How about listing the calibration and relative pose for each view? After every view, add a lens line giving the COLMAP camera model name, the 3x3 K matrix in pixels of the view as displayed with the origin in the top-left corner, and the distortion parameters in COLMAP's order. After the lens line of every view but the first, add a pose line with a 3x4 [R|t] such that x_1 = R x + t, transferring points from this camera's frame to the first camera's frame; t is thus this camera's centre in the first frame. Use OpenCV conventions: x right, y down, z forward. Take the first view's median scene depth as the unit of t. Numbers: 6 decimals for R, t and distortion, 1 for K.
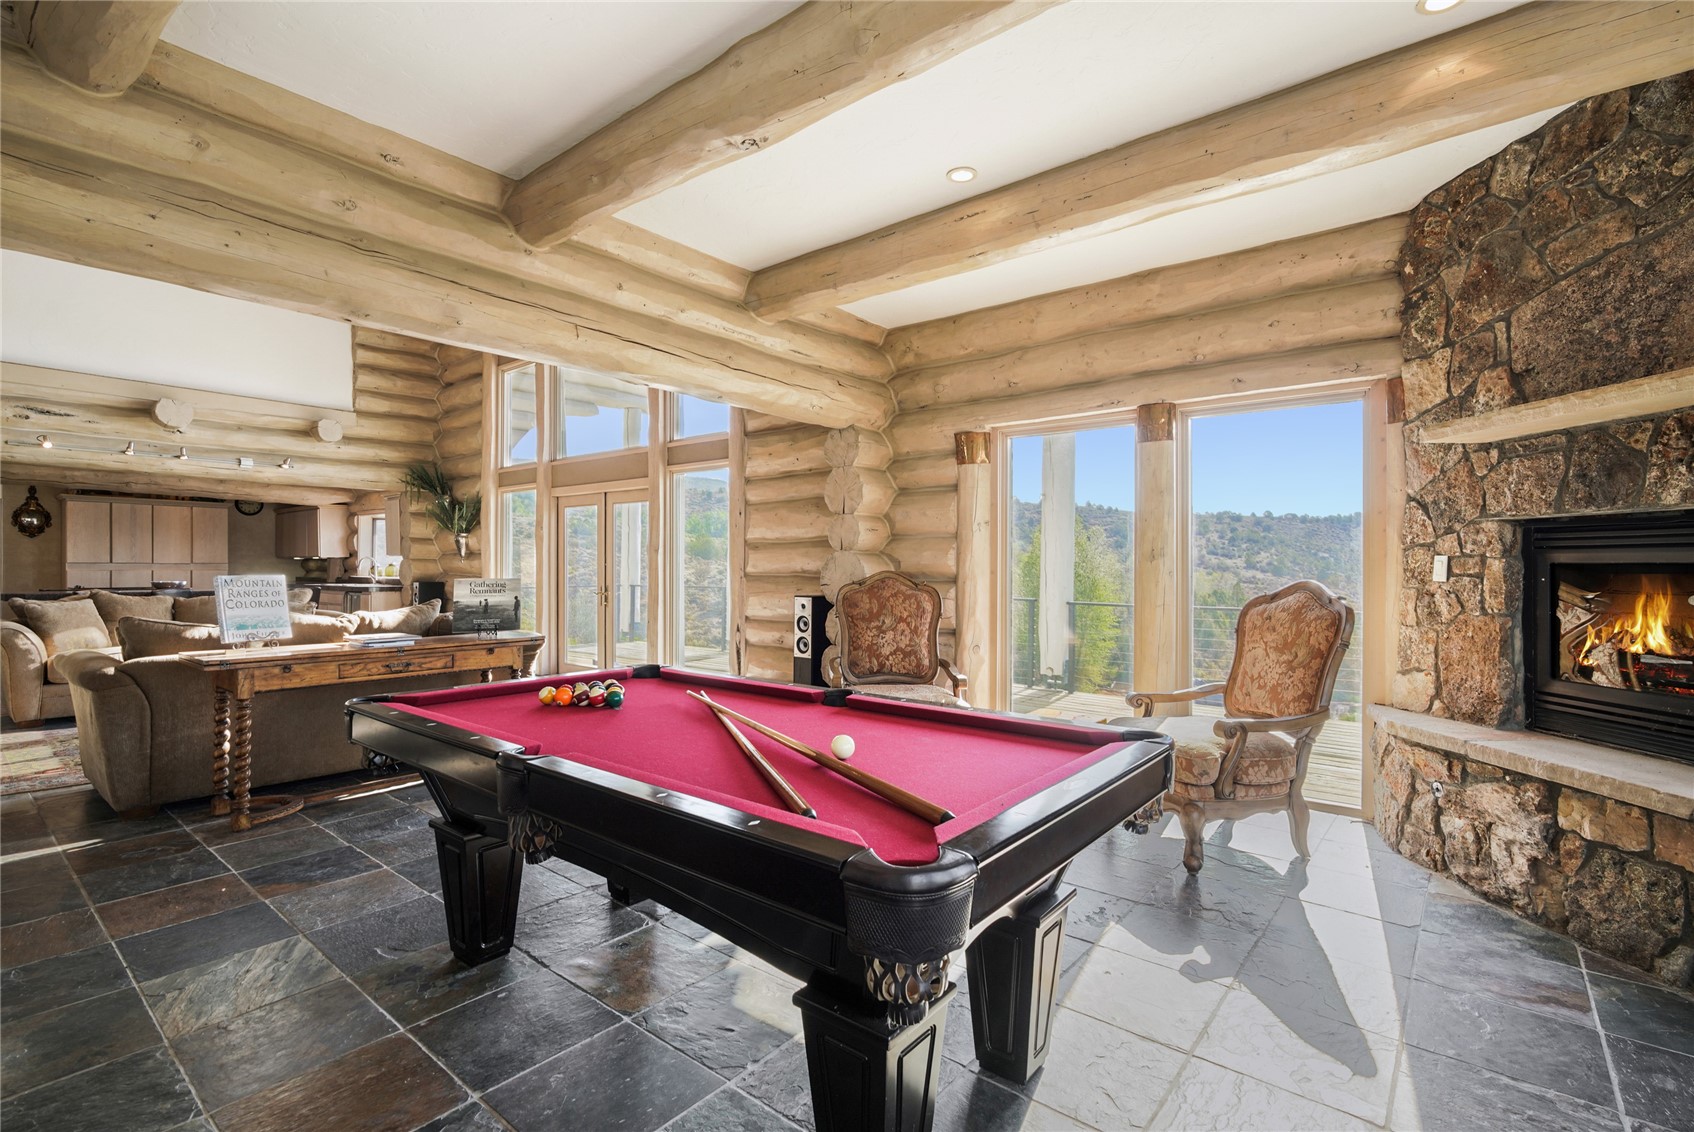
lens RADIAL K [[776.6, 0, 841.7], [0, 776.6, 570.1], [0, 0, 1]] dist [-0.009269, 0.004347]
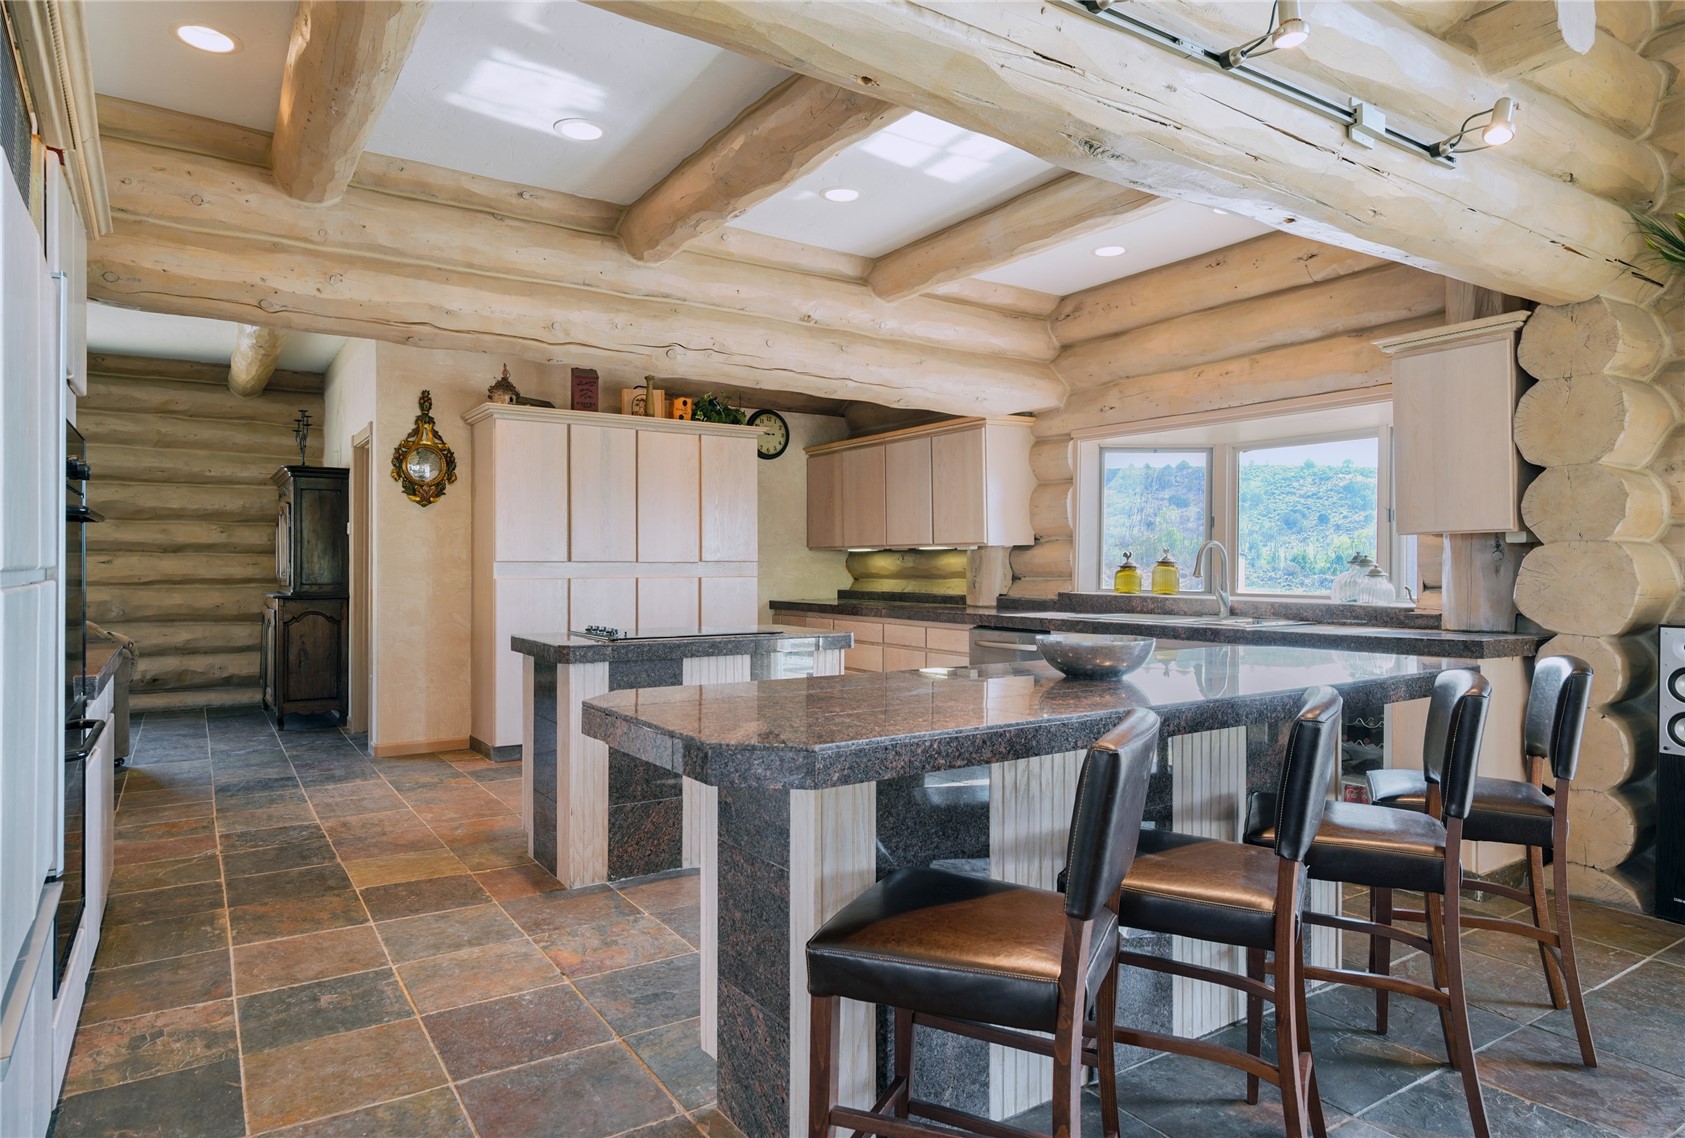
lens RADIAL K [[997.4, 0, 846.0], [0, 997.4, 567.0], [0, 0, 1]] dist [-0.002660, 0.002266]
pose [[0.954522, -0.002830, -0.298126, -0.975974], [0.002192, 0.999995, -0.002476, -0.006871], [0.298132, 0.001710, 0.954523, 0.789527]]
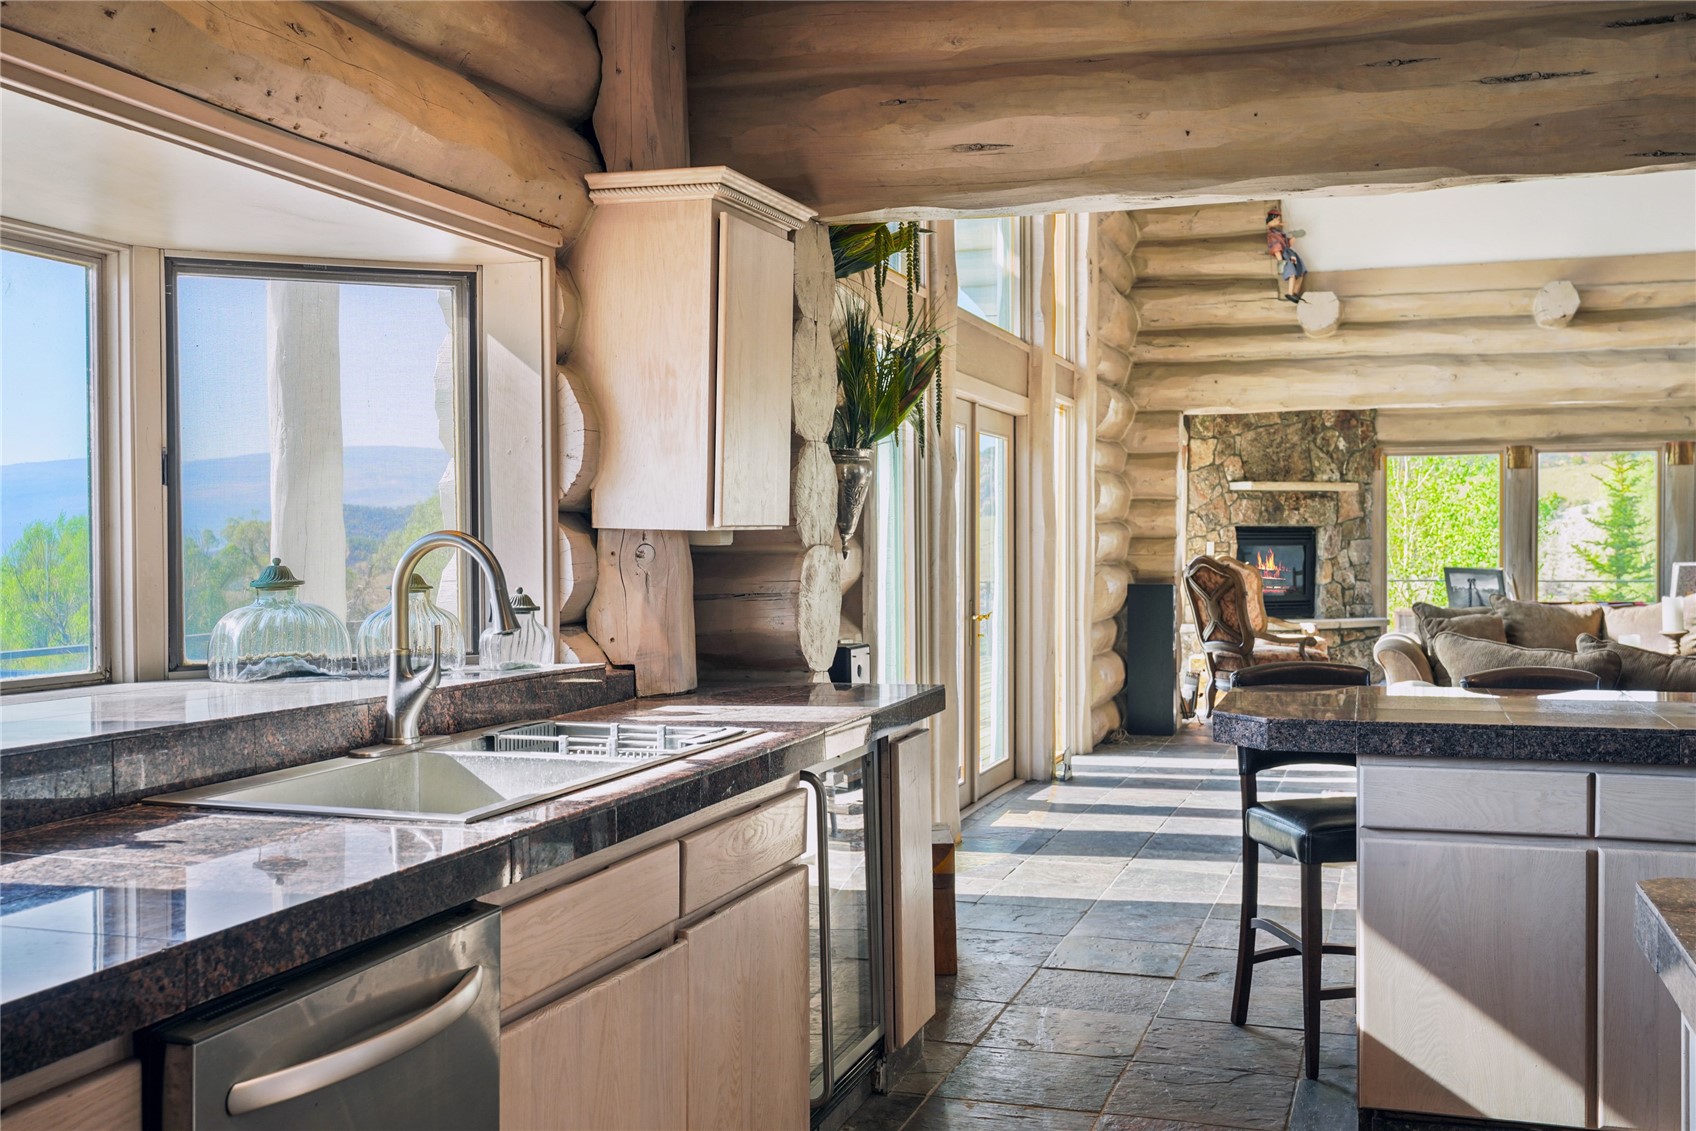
lens RADIAL K [[1666.7, 0, 826.5], [0, 1666.7, 565.5], [0, 0, 1]] dist [-0.014384, 0.000000]
pose [[-0.345453, -0.017196, 0.938279, -1.356820], [0.007646, 0.999747, 0.021138, -0.025913], [-0.938405, 0.014476, -0.345234, 1.586772]]
